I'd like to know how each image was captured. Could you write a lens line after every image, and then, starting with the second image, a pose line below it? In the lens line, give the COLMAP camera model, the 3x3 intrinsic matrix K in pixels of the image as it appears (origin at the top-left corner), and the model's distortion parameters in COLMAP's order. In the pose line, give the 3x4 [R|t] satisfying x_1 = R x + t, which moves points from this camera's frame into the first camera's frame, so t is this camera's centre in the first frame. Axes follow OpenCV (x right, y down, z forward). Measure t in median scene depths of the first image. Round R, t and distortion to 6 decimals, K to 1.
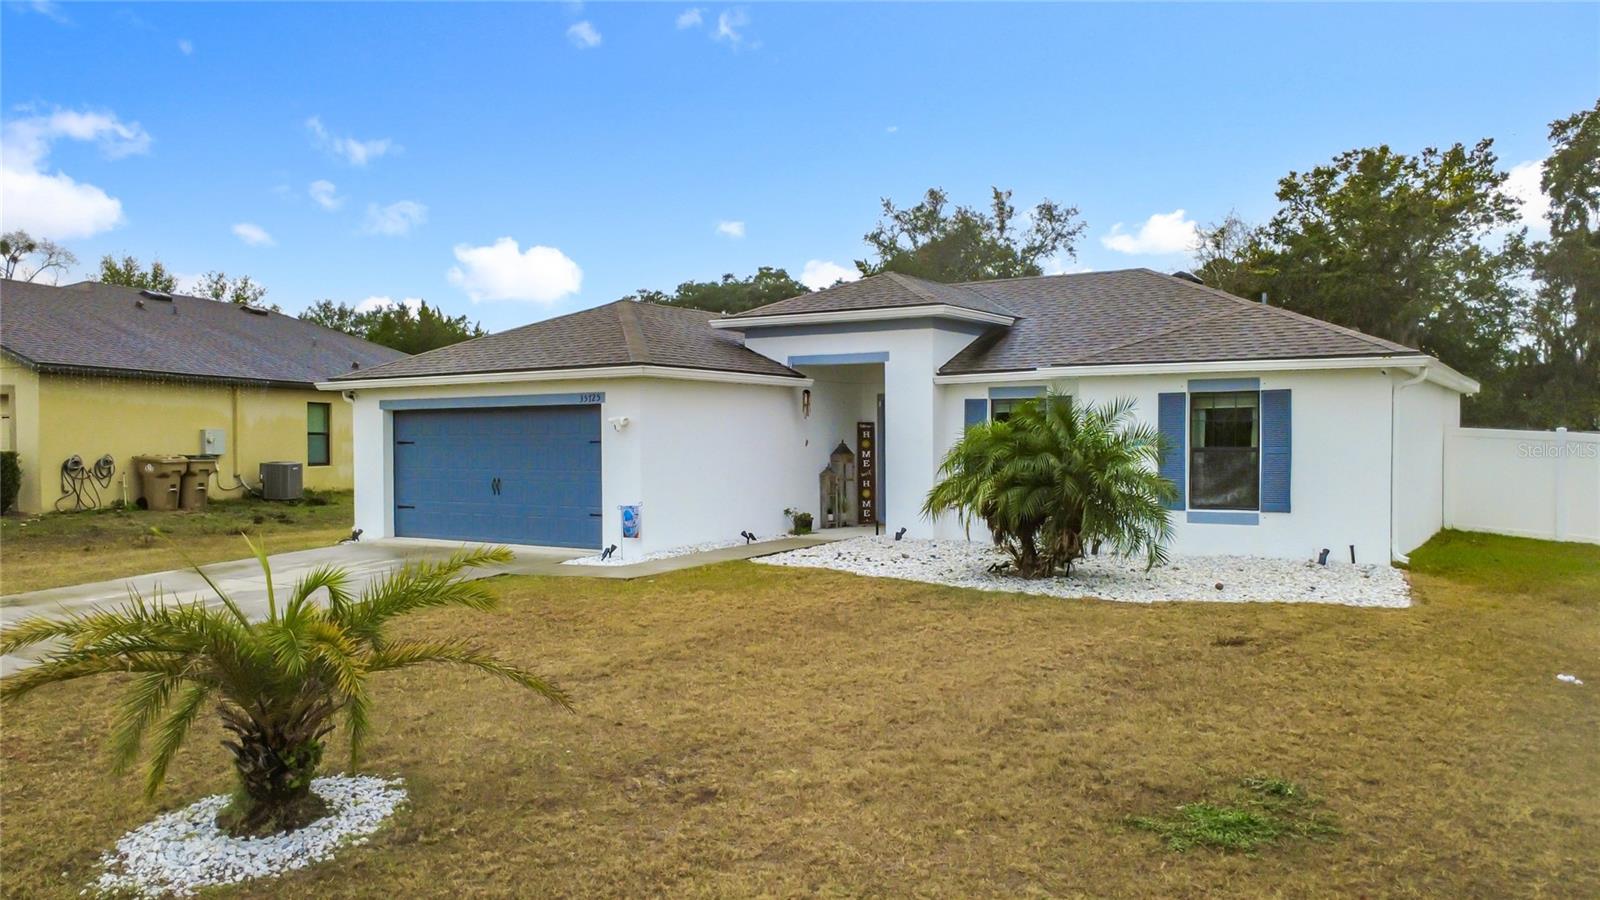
lens RADIAL K [[1184.6, 0, 800.0], [0, 1184.6, 450.0], [0, 0, 1]] dist [0.001529, 0.002745]
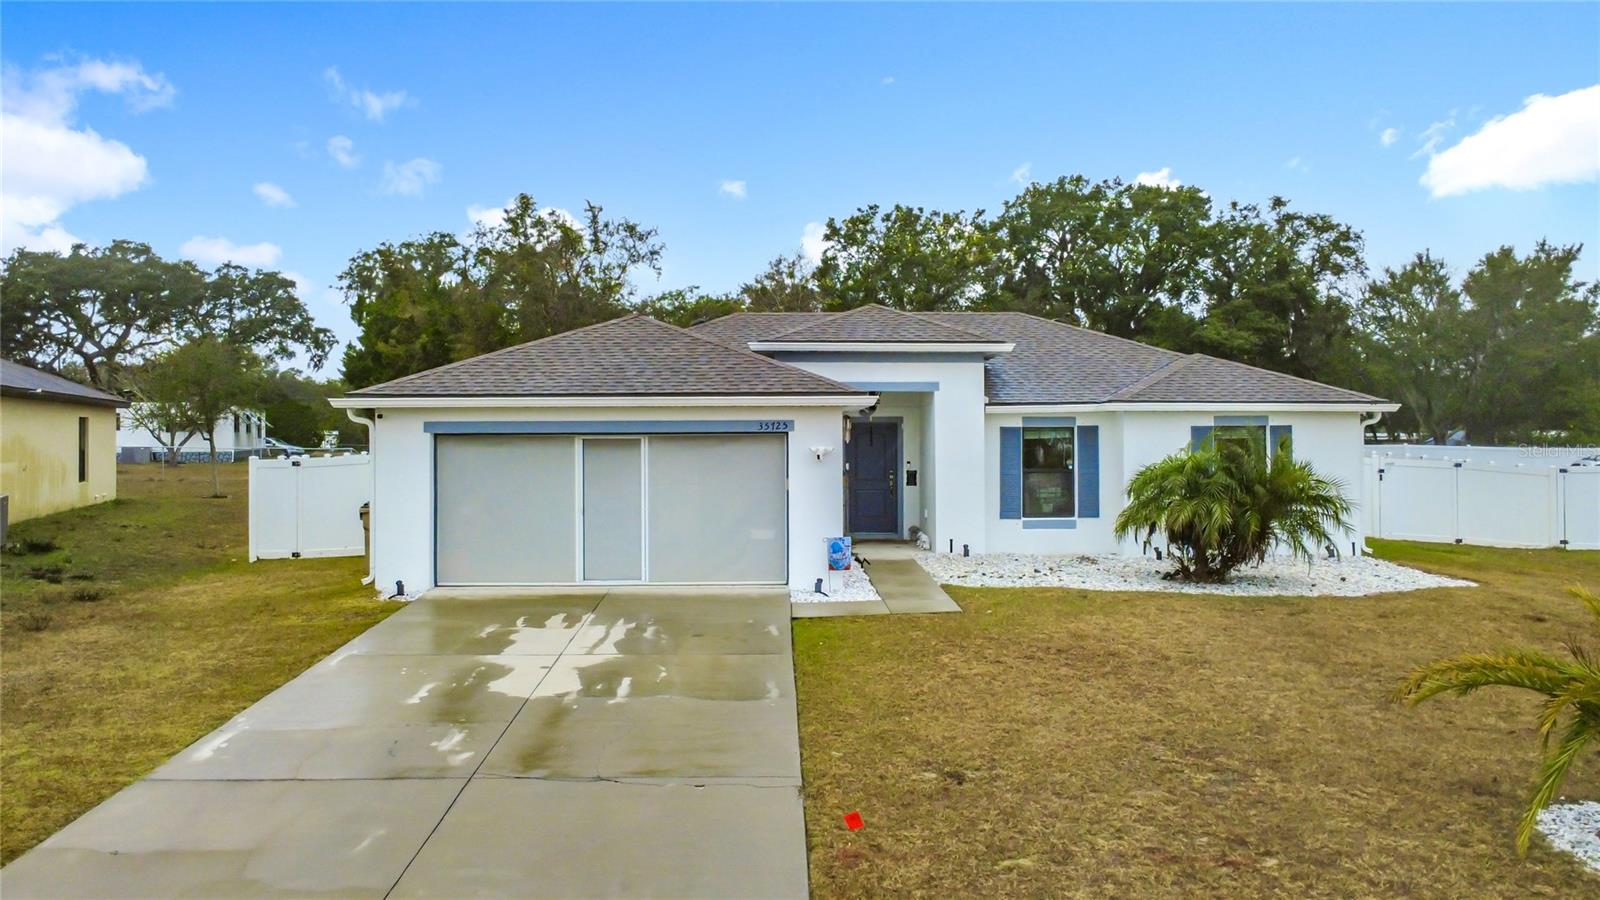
lens RADIAL K [[1184.6, 0, 800.0], [0, 1184.6, 450.0], [0, 0, 1]] dist [0.001529, 0.002745]
pose [[0.800563, -0.006141, 0.599217, -0.628882], [0.006270, 0.999979, 0.001871, -0.023218], [-0.599215, 0.002260, 0.800585, 0.211654]]
